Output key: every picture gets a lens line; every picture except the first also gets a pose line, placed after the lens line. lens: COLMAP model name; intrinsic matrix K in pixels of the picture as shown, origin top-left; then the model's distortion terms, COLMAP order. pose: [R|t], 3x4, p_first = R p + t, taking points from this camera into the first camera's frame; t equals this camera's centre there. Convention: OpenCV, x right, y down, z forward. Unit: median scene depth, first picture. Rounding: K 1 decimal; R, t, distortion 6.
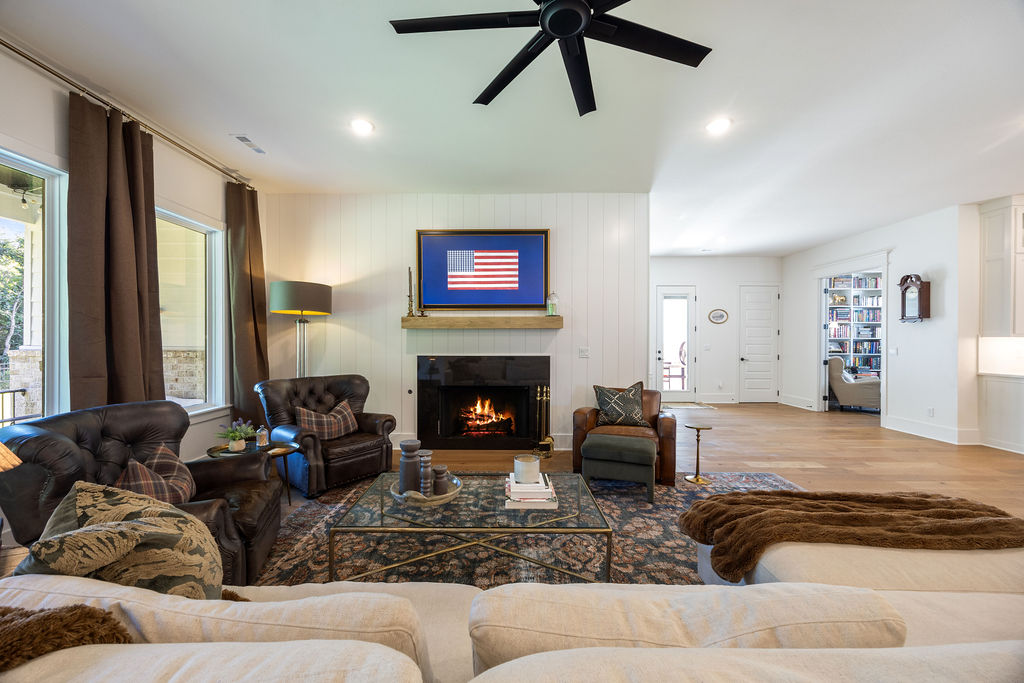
lens RADIAL K [[389.4, 0, 505.9], [0, 389.4, 343.1], [0, 0, 1]] dist [-0.002144, 0.000214]
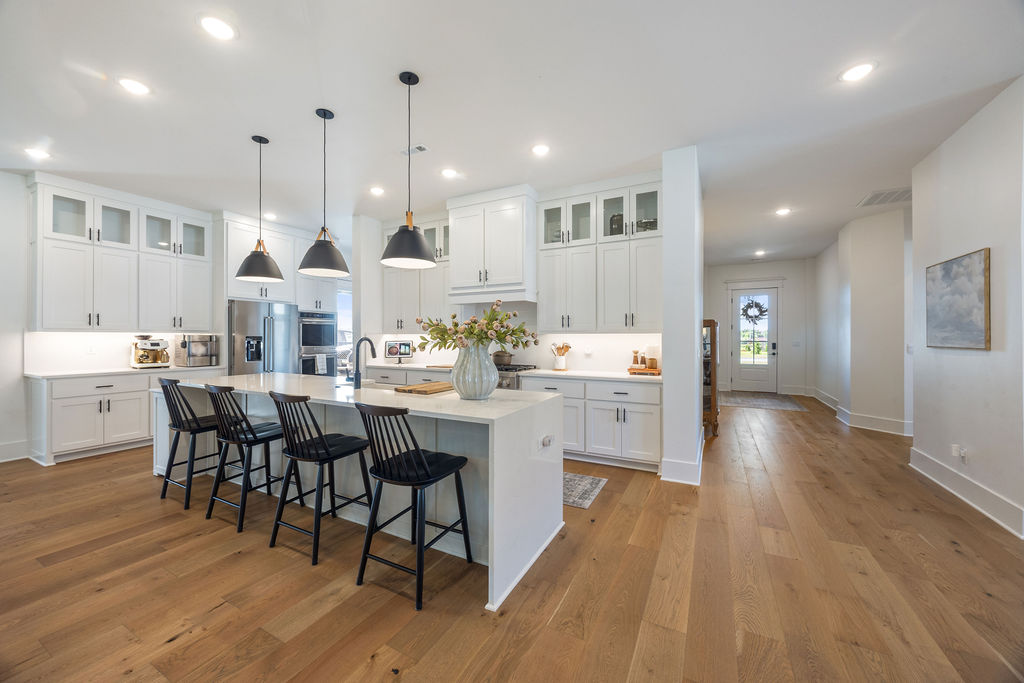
lens RADIAL K [[389.4, 0, 505.9], [0, 389.4, 343.1], [0, 0, 1]] dist [-0.002144, 0.000214]
pose [[0.464978, -0.005268, 0.885307, 1.081116], [0.000723, 0.999984, 0.005570, 0.006191], [-0.885322, -0.001950, 0.464974, -0.400437]]
